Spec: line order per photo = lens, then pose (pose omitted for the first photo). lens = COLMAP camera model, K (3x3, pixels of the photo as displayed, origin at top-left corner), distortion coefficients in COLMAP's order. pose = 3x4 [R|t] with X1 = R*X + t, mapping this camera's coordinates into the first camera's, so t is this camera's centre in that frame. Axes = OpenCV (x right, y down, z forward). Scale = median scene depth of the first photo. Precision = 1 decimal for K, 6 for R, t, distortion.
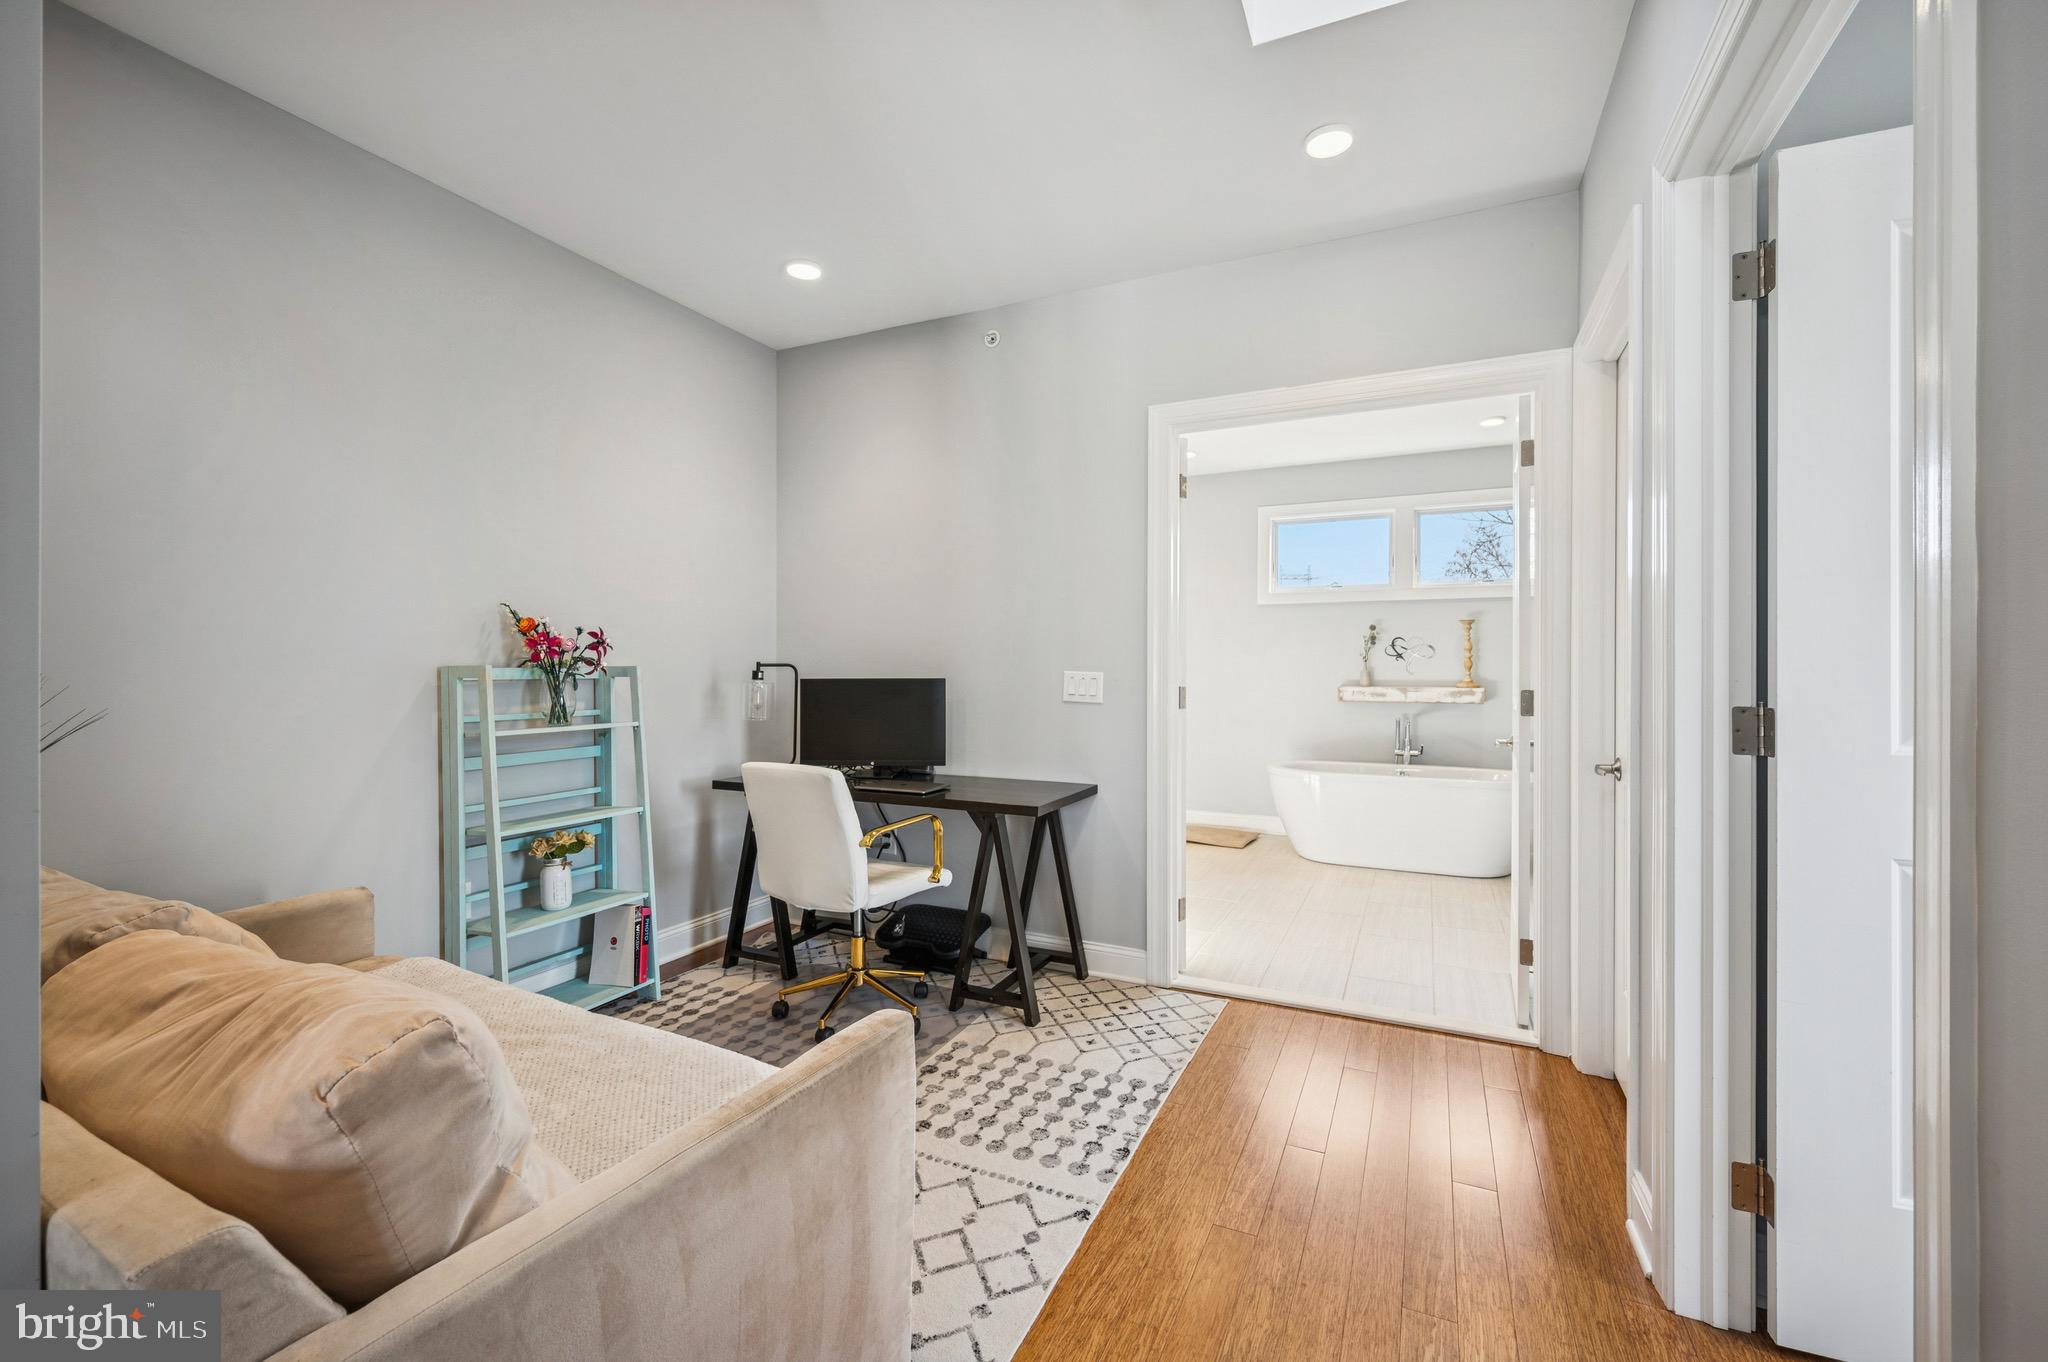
lens RADIAL K [[843.9, 0, 1021.1], [0, 843.9, 681.0], [0, 0, 1]] dist [0.001000, 0.000049]
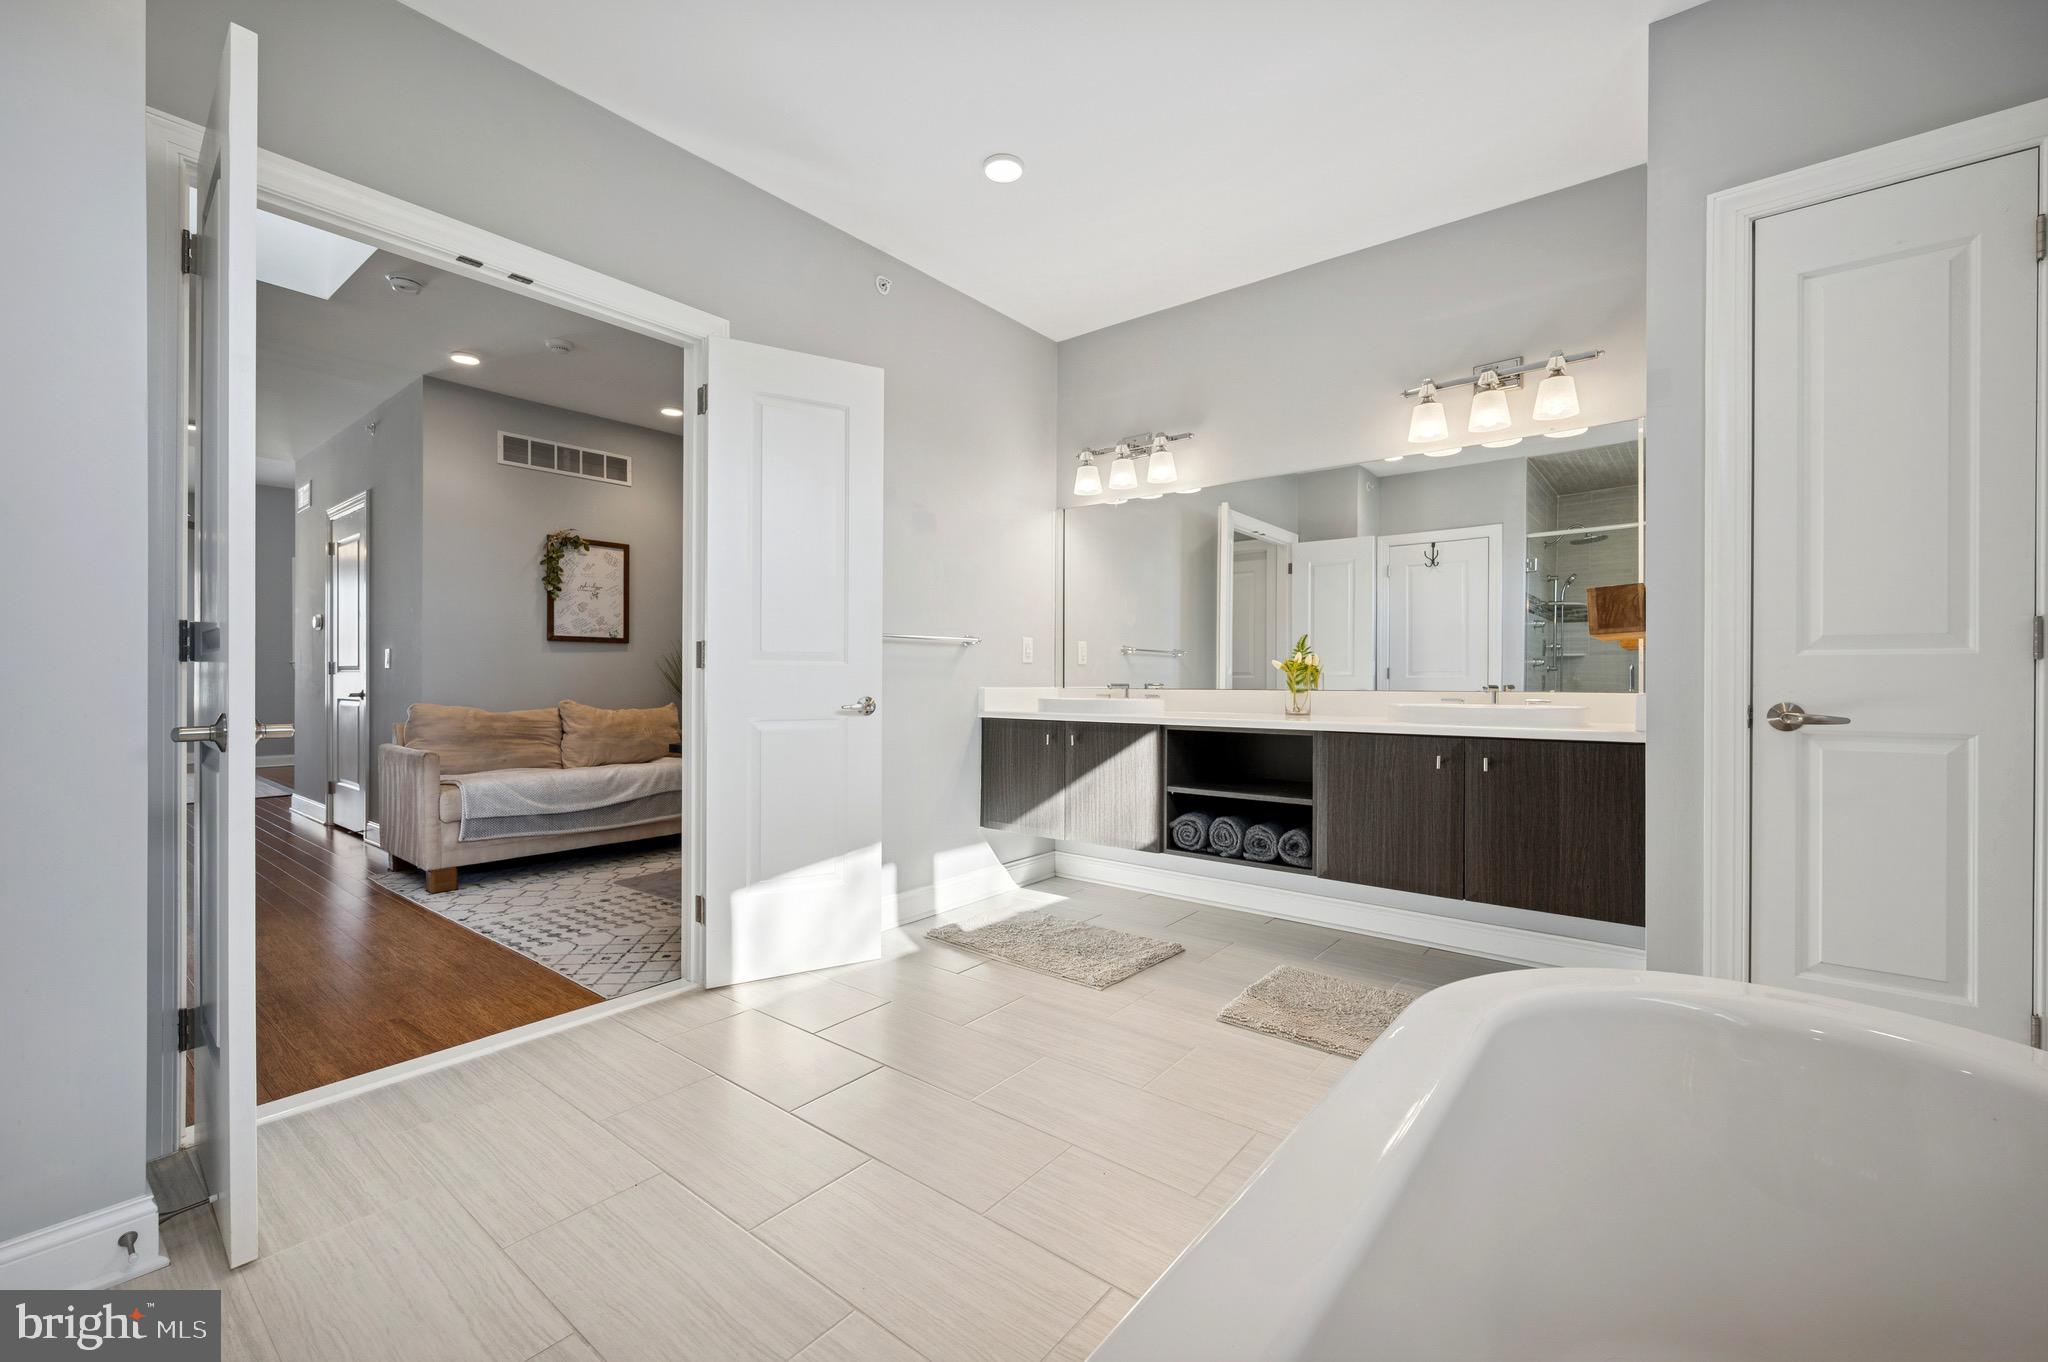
lens RADIAL K [[843.9, 0, 1025.0], [0, 843.9, 676.3], [0, 0, 1]] dist [0.001000, 0.000049]
pose [[-0.225908, -0.000259, -0.974149, 1.230832], [-0.006370, 0.999979, 0.001211, 0.050806], [0.974128, 0.006479, -0.225905, 1.989241]]
